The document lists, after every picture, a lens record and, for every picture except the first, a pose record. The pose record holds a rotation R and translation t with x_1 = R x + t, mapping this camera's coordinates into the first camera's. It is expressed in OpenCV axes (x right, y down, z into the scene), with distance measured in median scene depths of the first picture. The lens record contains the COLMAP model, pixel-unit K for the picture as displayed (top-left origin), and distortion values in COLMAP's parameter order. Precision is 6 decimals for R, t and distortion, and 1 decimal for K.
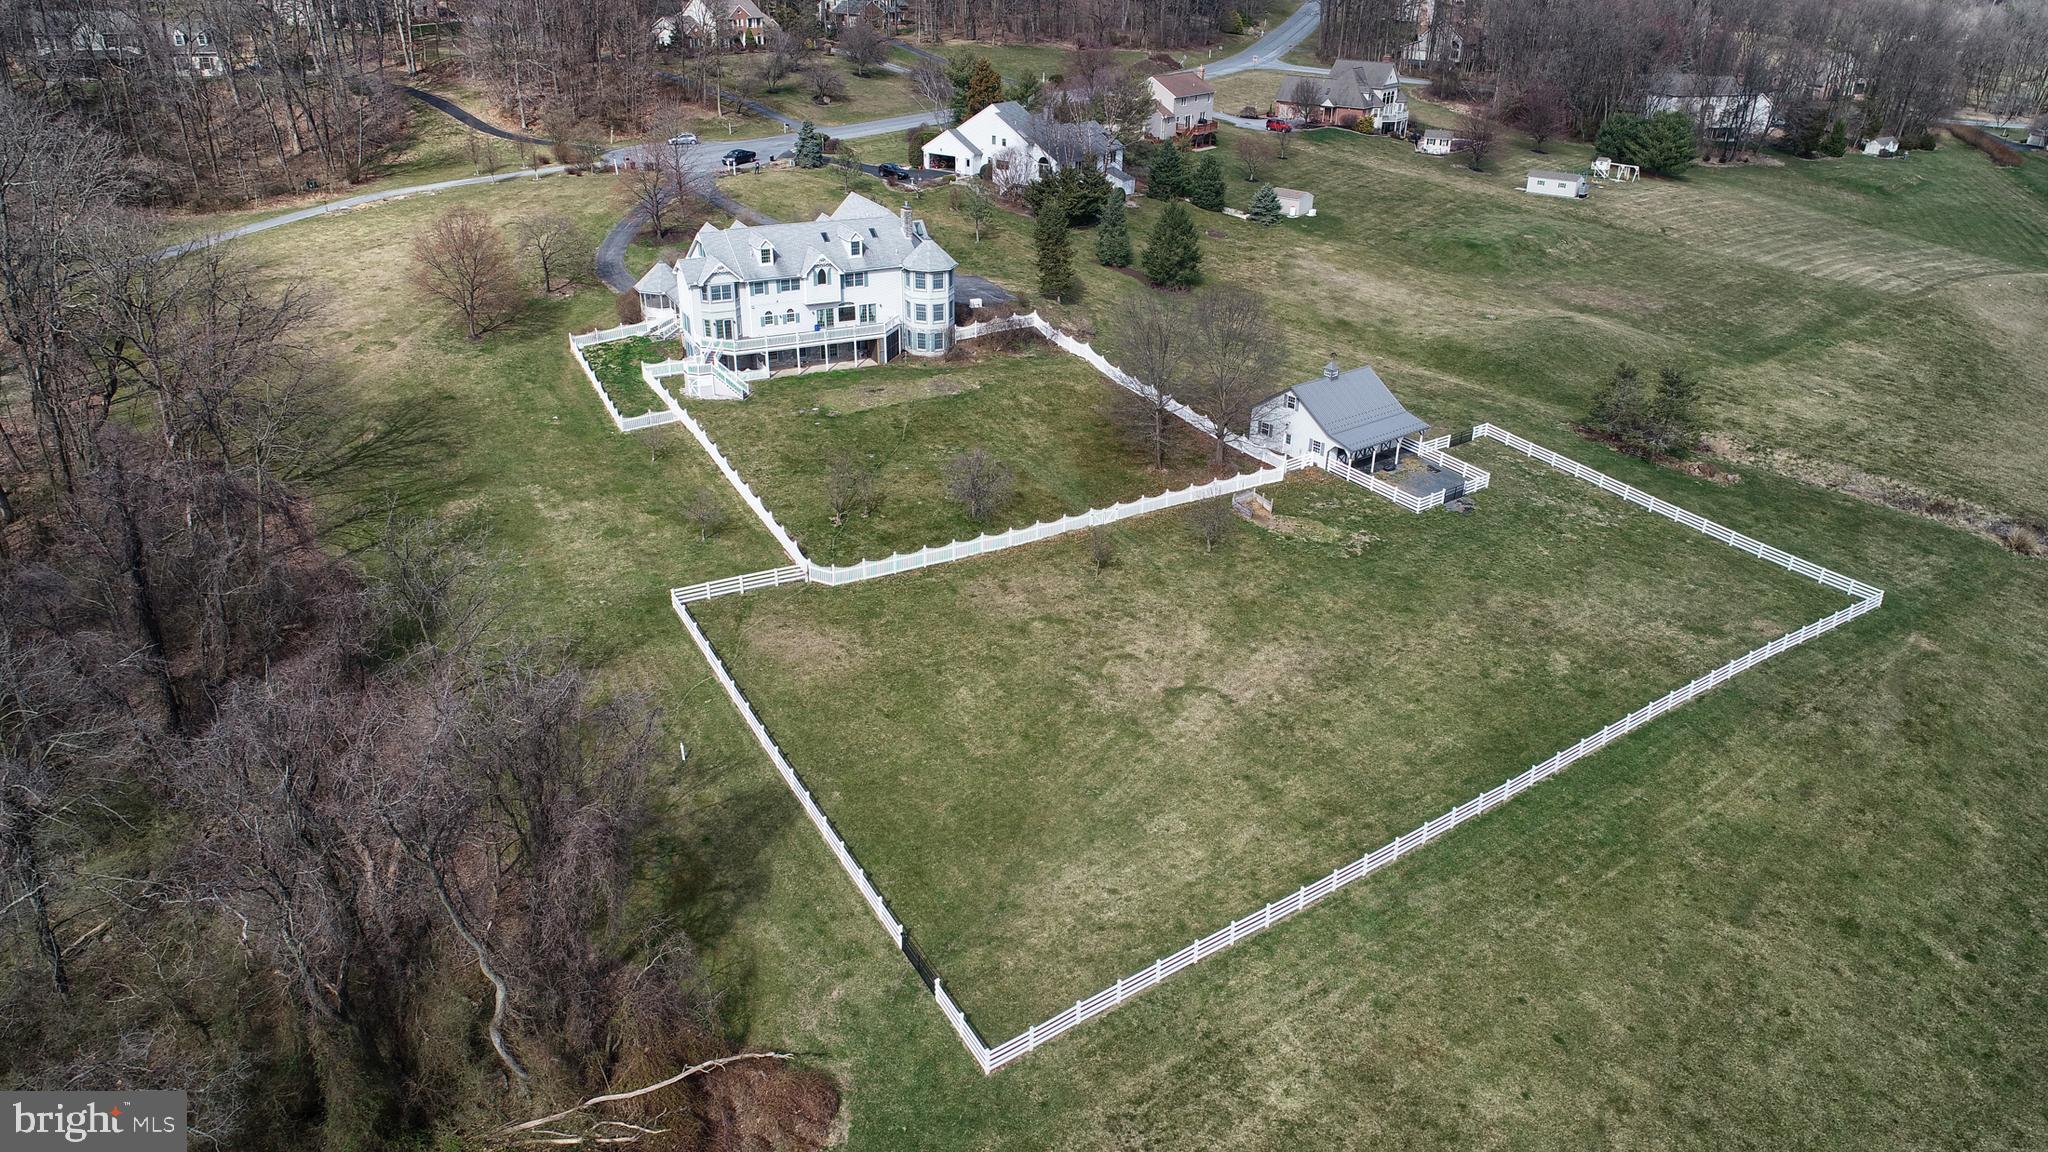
lens RADIAL K [[1365.4, 0, 1024.1], [0, 1365.4, 575.2], [0, 0, 1]] dist [-0.002270, 0.000022]
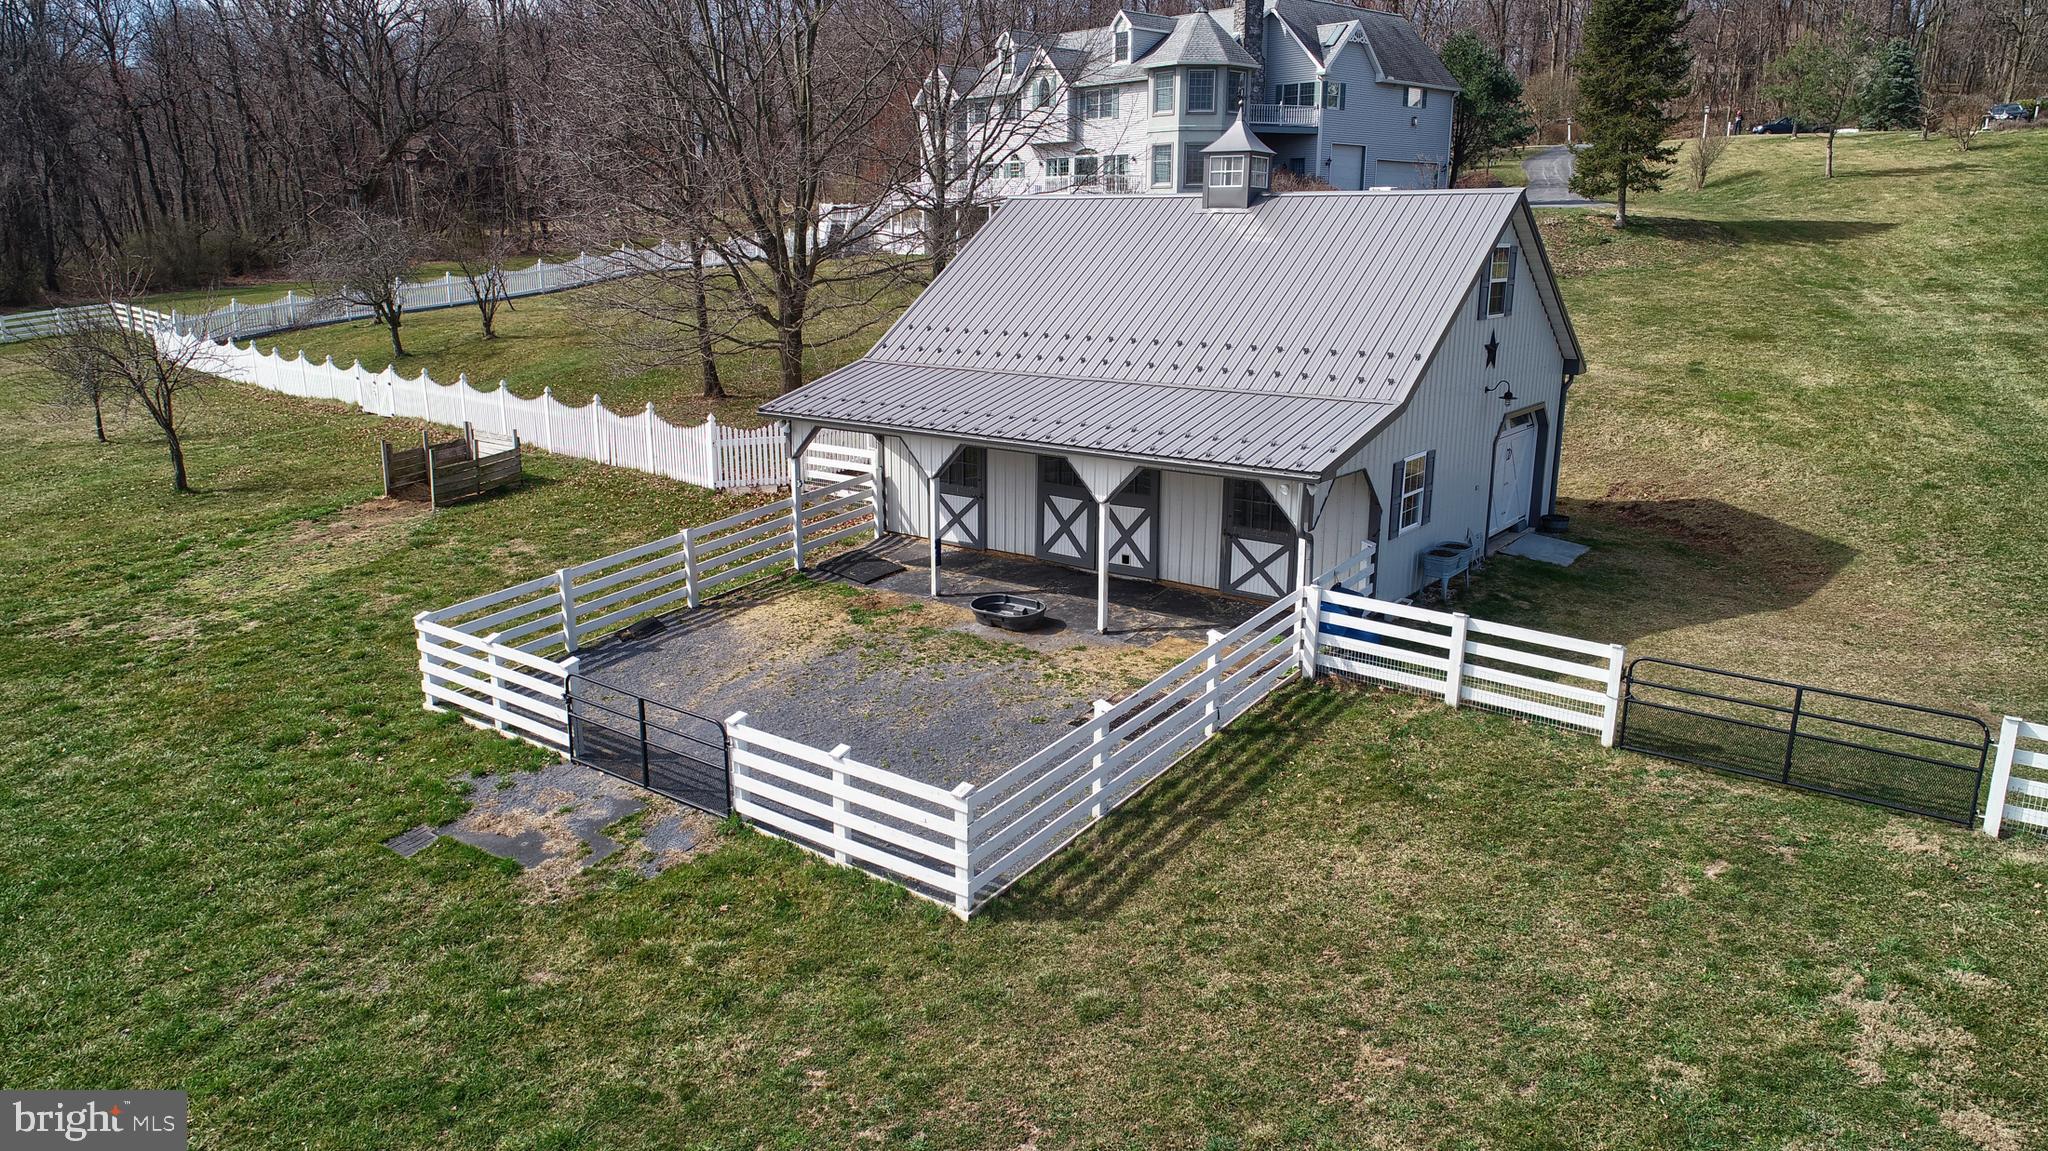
lens RADIAL K [[1365.4, 0, 1011.3], [0, 1365.4, 573.2], [0, 0, 1]] dist [-0.002270, 0.000022]
pose [[0.239029, 0.222767, -0.945114, 0.404961], [-0.417942, 0.902158, 0.106940, -0.095352], [0.876464, 0.369441, 0.308745, 0.873486]]
